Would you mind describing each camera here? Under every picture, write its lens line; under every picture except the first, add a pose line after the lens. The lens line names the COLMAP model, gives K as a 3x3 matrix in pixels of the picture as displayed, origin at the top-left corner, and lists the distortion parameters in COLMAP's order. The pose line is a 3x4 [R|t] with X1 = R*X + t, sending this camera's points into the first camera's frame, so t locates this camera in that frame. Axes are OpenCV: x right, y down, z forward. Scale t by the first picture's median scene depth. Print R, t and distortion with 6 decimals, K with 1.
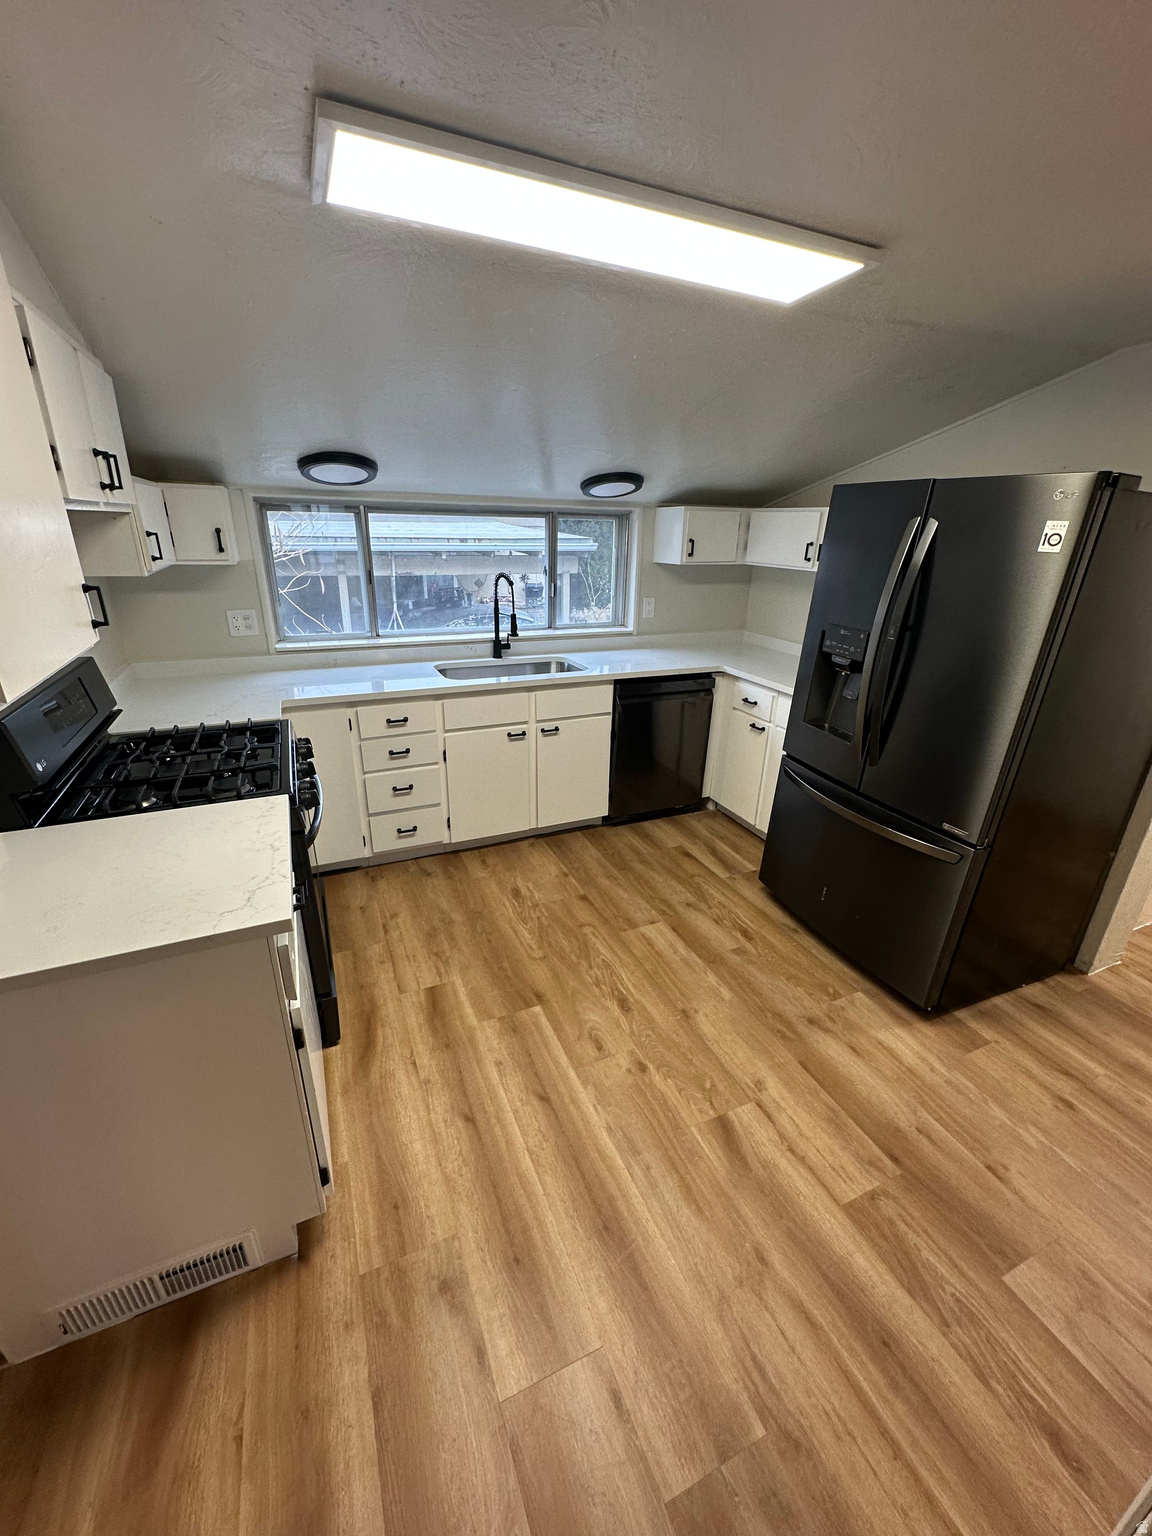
lens RADIAL K [[612.3, 0, 576.7], [0, 612.3, 767.5], [0, 0, 1]] dist [-0.001524, 0.000625]
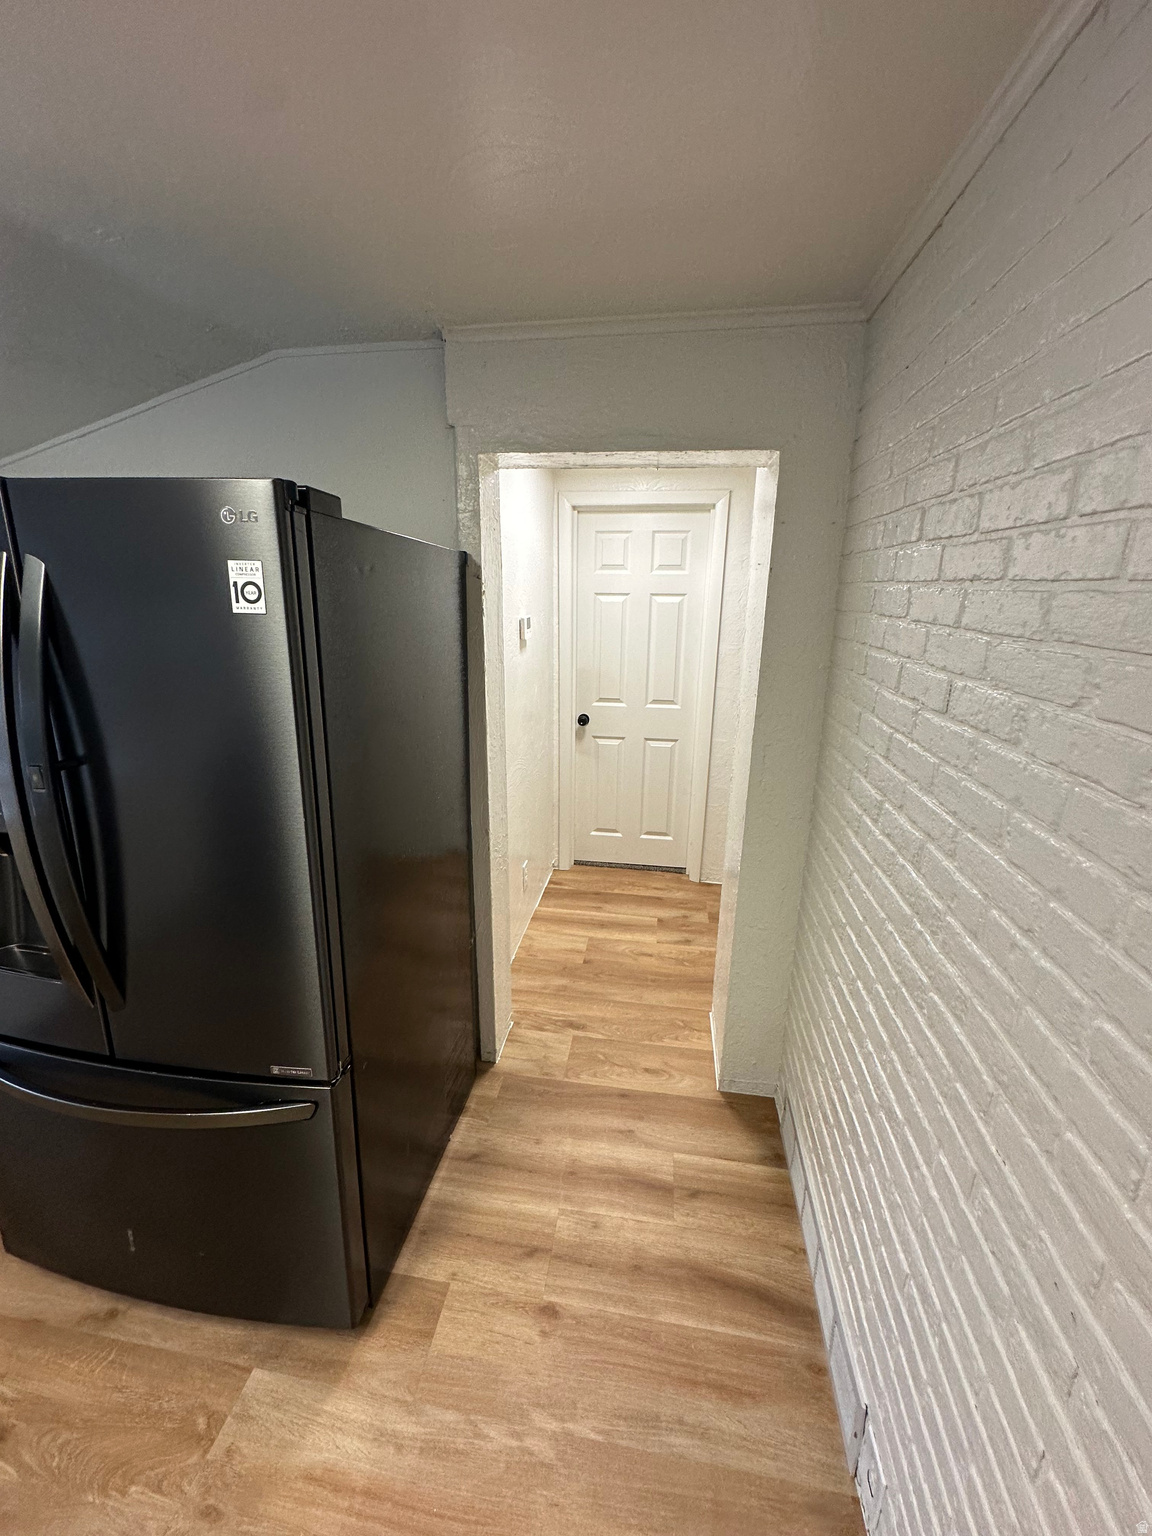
lens RADIAL K [[612.3, 0, 576.8], [0, 612.3, 772.1], [0, 0, 1]] dist [-0.001524, 0.000625]
pose [[0.535257, -0.259898, 0.803712, 0.371968], [0.308553, 0.945895, 0.100385, -0.148857], [-0.786317, 0.194256, 0.586490, 0.384797]]
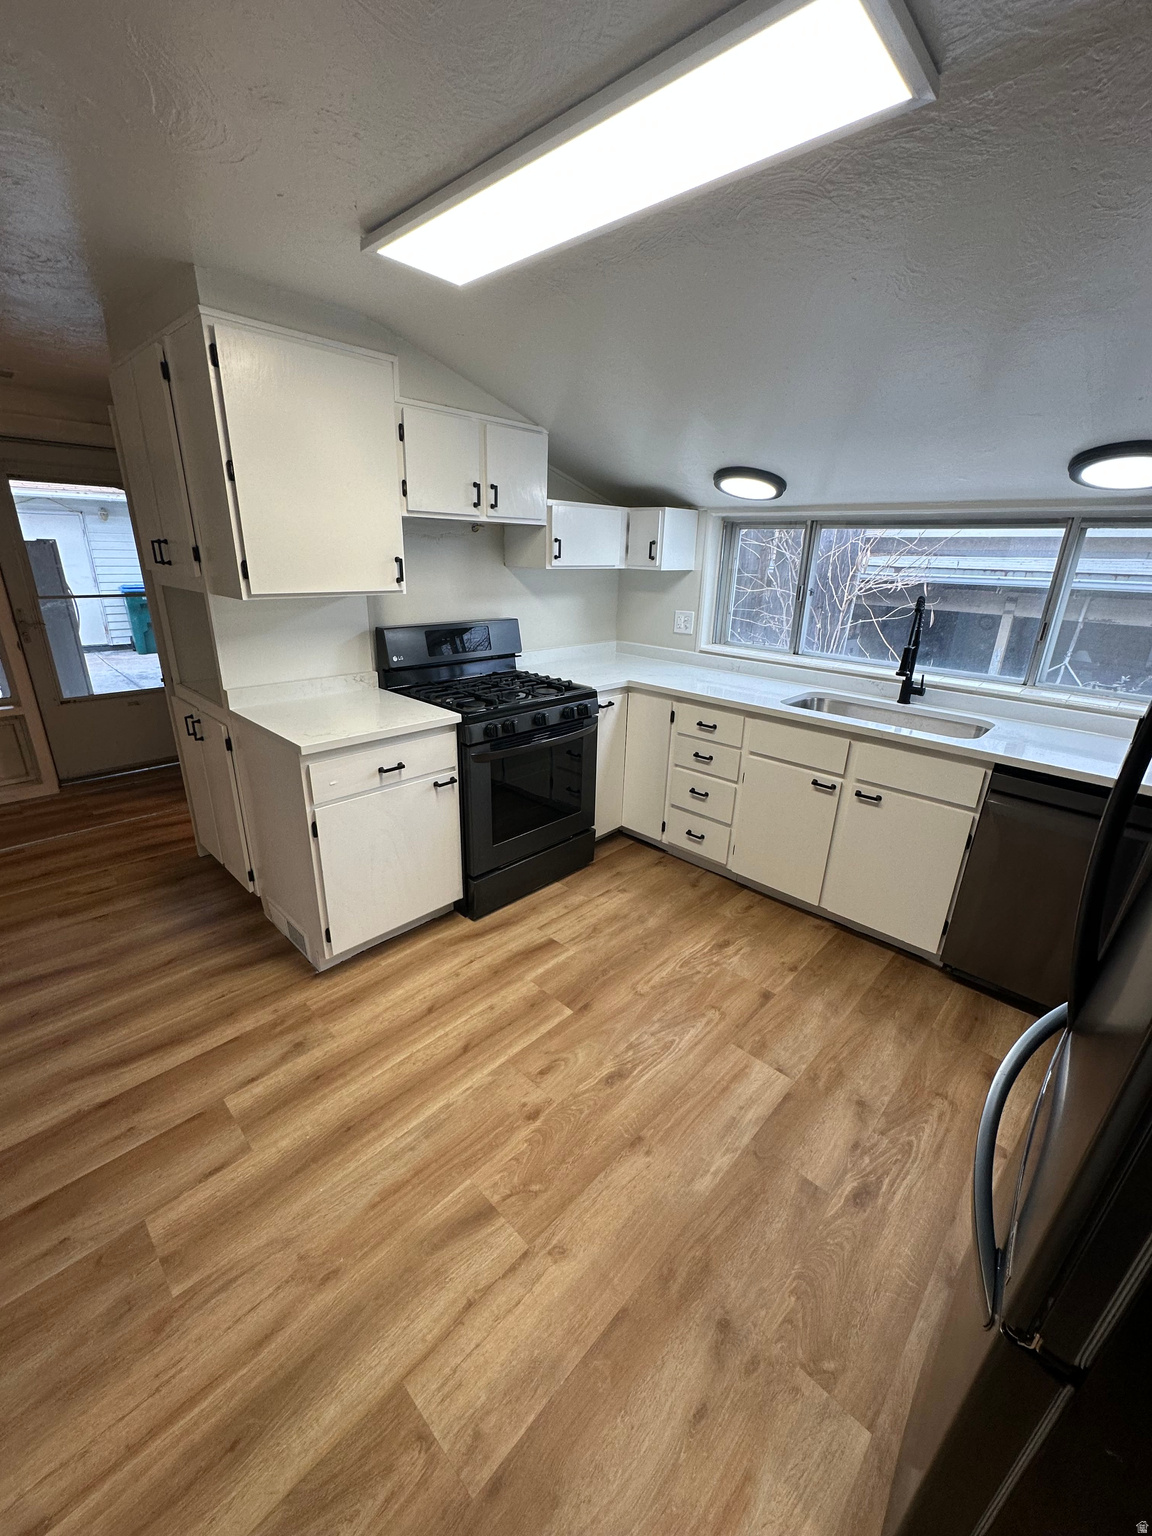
lens RADIAL K [[612.3, 0, 574.6], [0, 612.3, 770.0], [0, 0, 1]] dist [-0.001524, 0.000625]
pose [[0.376861, 0.300549, -0.876154, 0.767651], [-0.355713, 0.920325, 0.162698, -0.137453], [0.855245, 0.250344, 0.453744, 0.533946]]
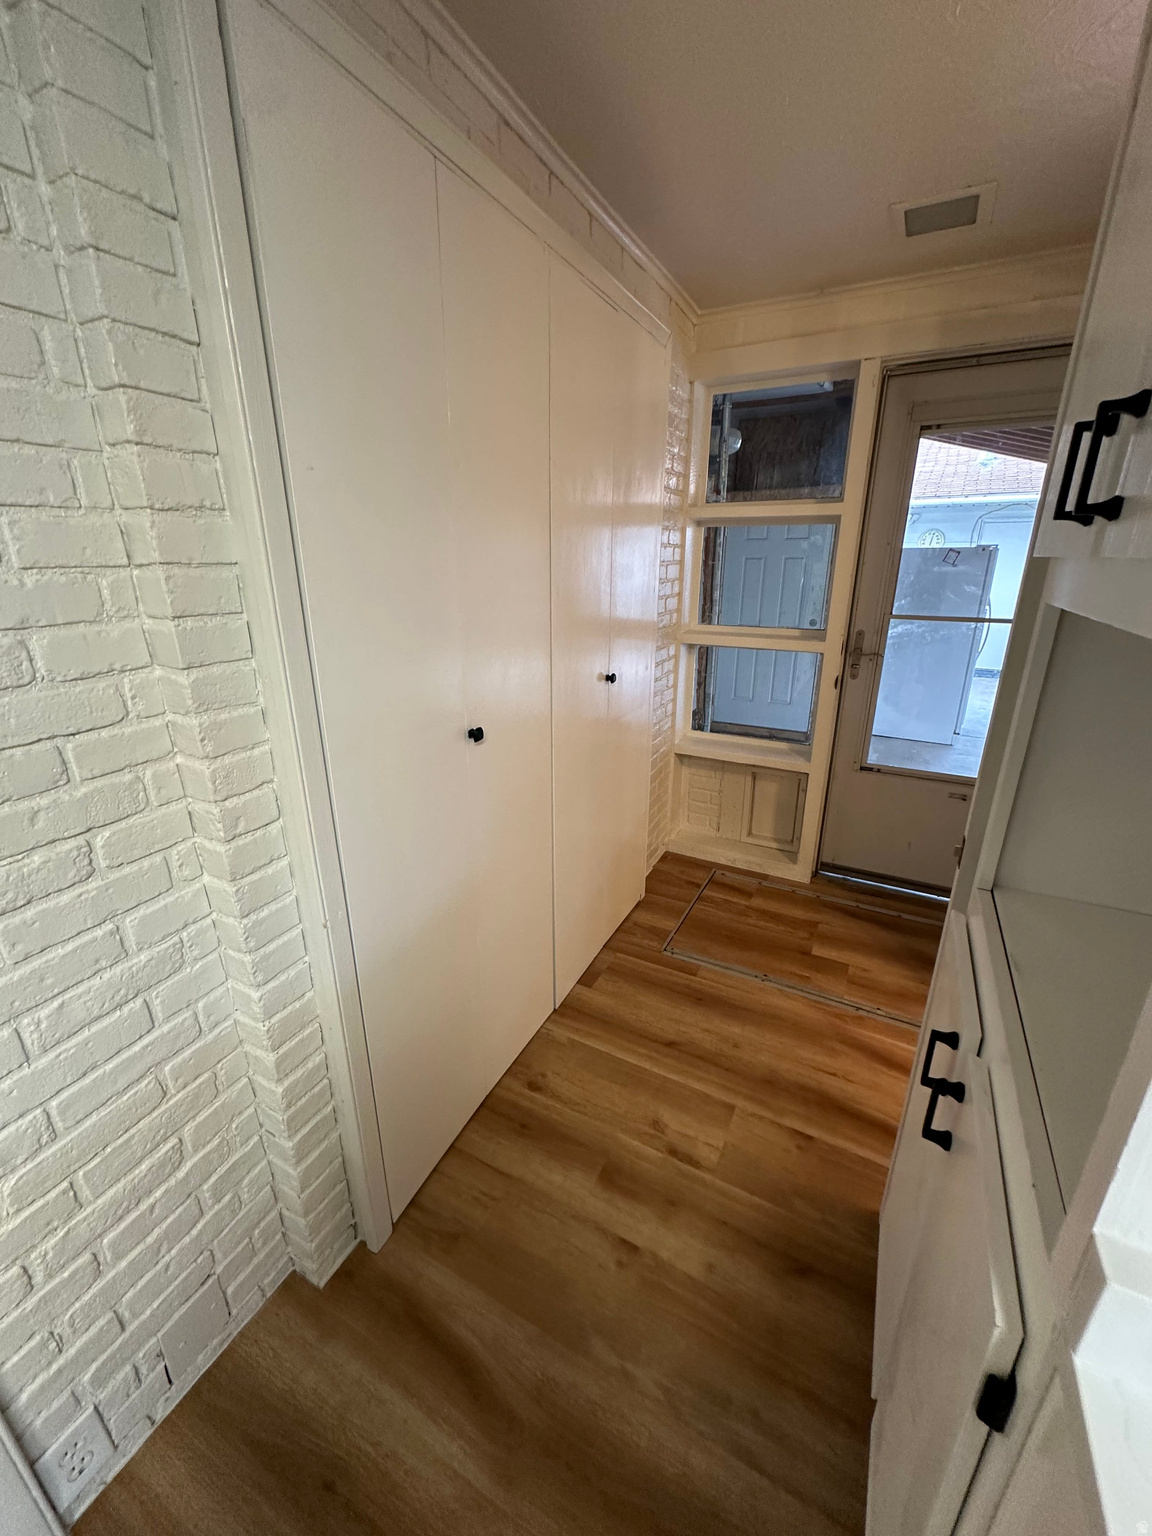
lens RADIAL K [[612.3, 0, 572.8], [0, 612.3, 768.6], [0, 0, 1]] dist [-0.001524, 0.000625]
pose [[-0.787135, 0.181004, -0.589624, -0.357612], [-0.240283, 0.790452, 0.563427, -0.035948], [0.568052, 0.585169, -0.578700, 0.380358]]
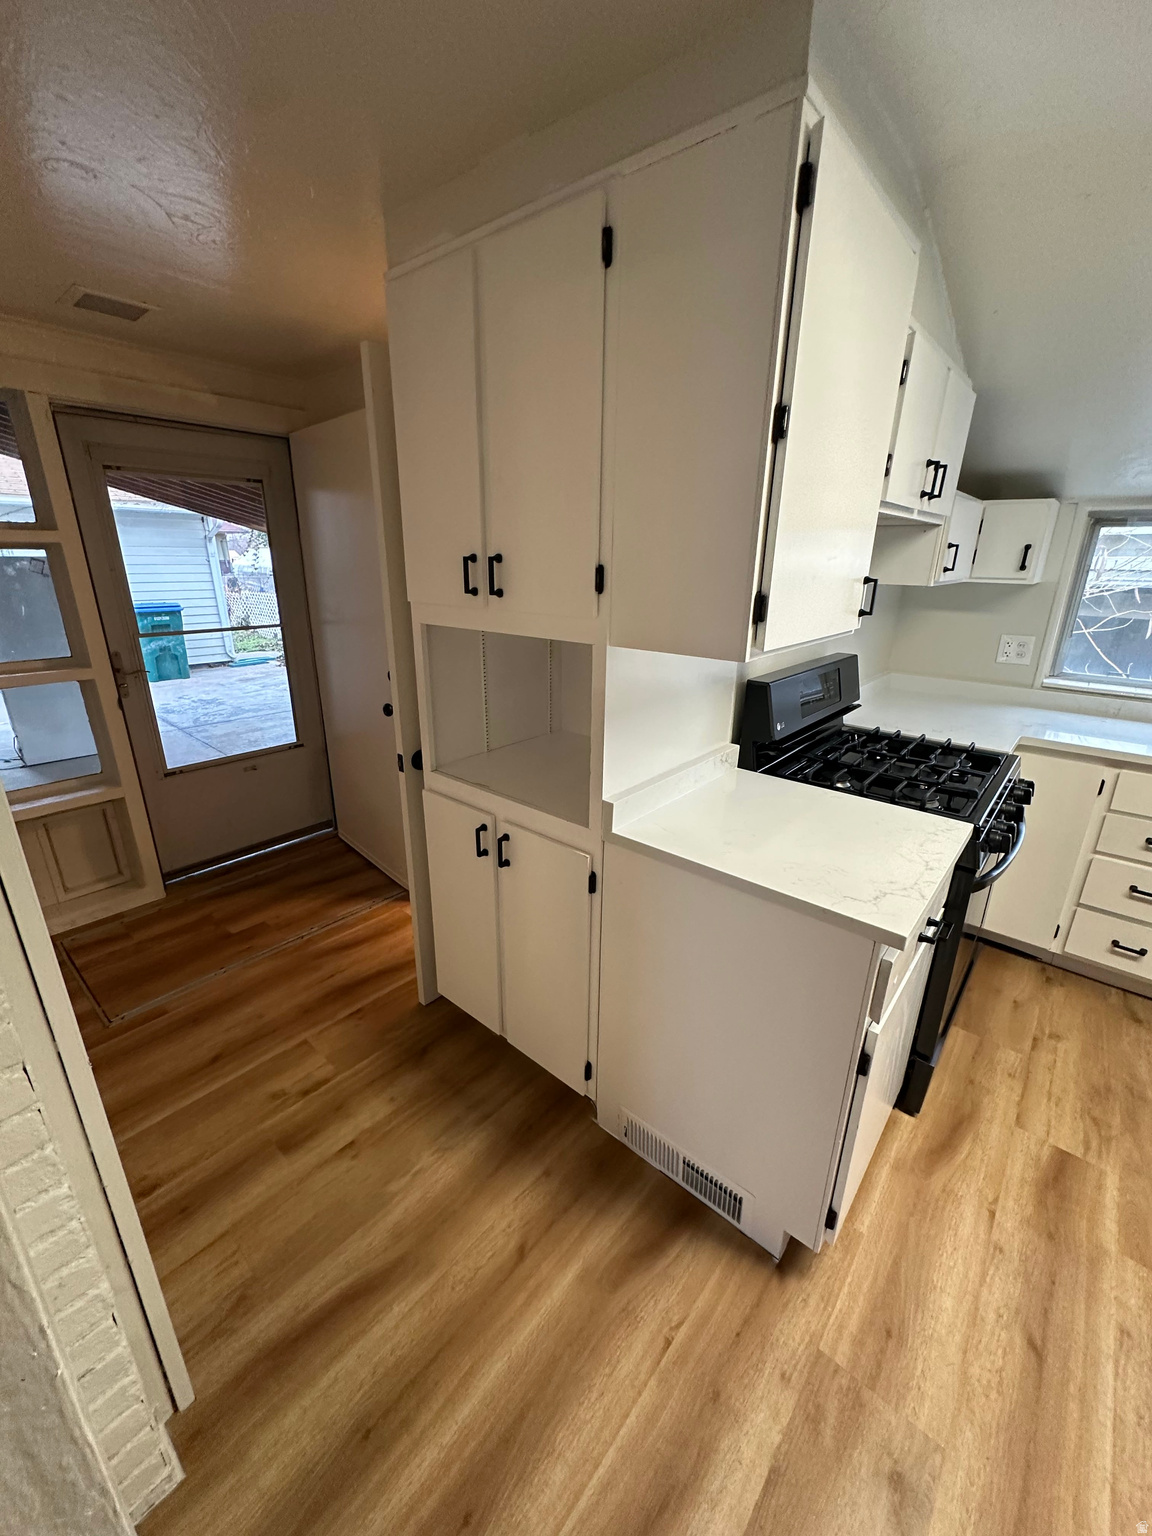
lens RADIAL K [[612.3, 0, 575.1], [0, 612.3, 768.9], [0, 0, 1]] dist [-0.001524, 0.000625]
pose [[0.425512, 0.278467, -0.861043, 0.016338], [-0.331910, 0.933195, 0.137778, 0.033164], [0.841888, 0.227163, 0.489512, 0.060725]]
